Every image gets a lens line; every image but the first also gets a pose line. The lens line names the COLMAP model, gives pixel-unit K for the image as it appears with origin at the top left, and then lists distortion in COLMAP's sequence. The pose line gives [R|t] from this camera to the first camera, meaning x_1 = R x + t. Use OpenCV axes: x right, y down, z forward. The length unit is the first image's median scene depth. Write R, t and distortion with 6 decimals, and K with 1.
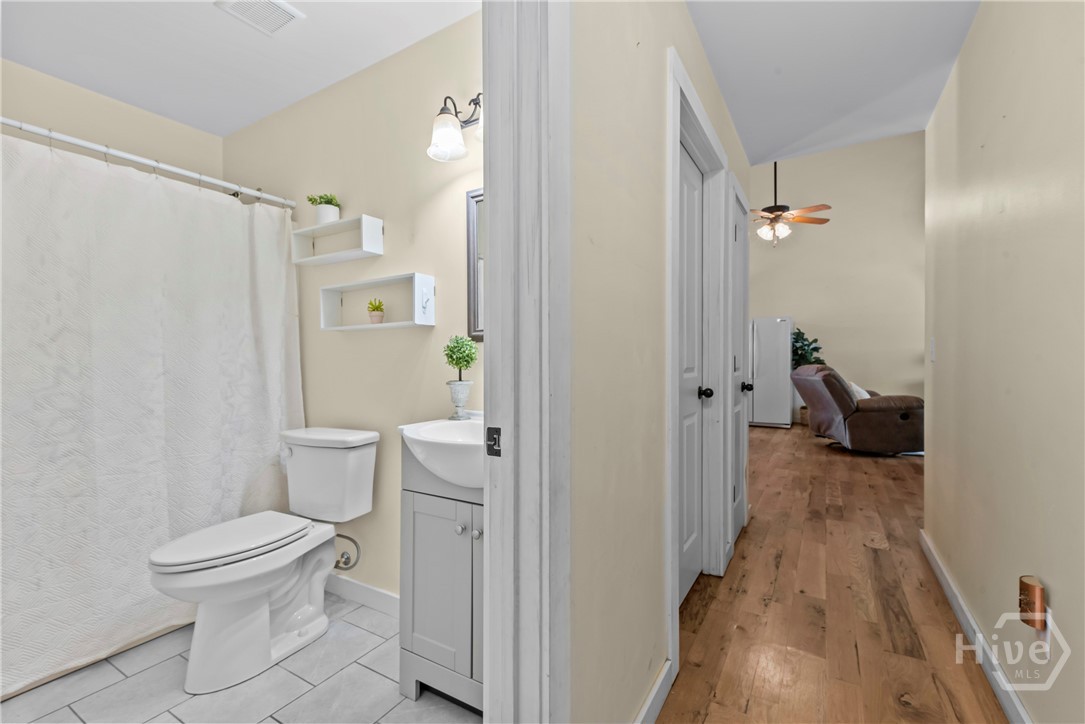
lens RADIAL K [[466.3, 0, 546.5], [0, 466.3, 355.1], [0, 0, 1]] dist [0.024105, -0.009558]
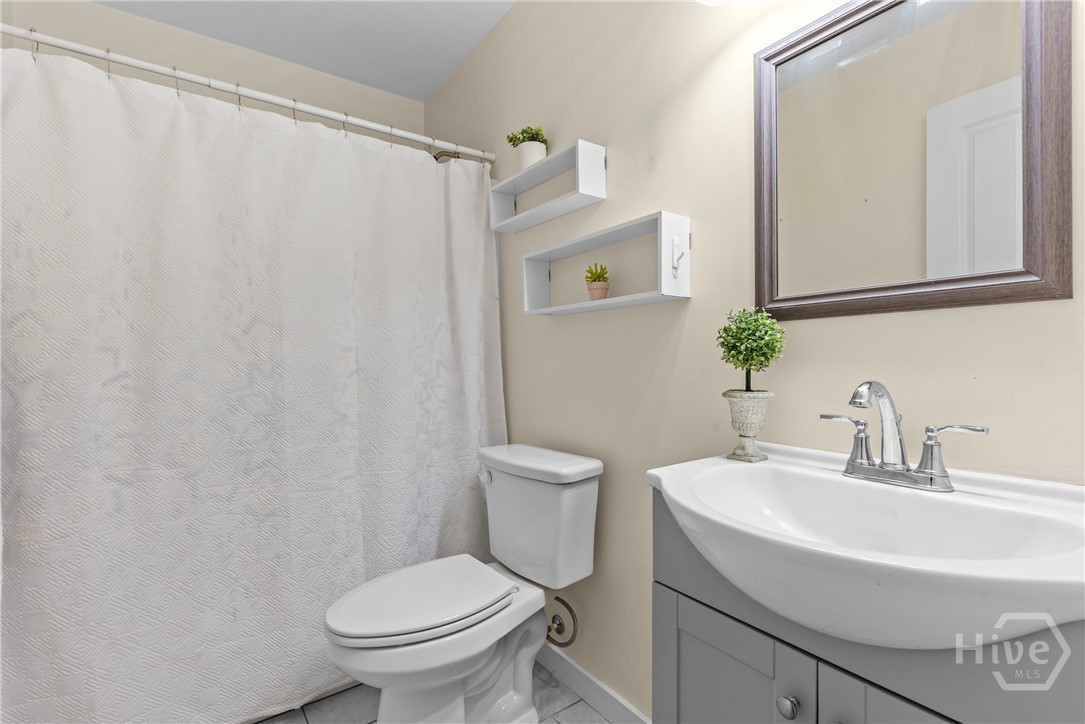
lens RADIAL K [[498.7, 0, 542.5], [0, 498.7, 362.0], [0, 0, 1]] dist [0.000183, 0.000021]
pose [[0.914844, 0.001563, -0.403804, -0.148264], [0.007874, 0.999733, 0.021710, 0.005283], [0.403731, -0.023041, 0.914588, 0.312310]]
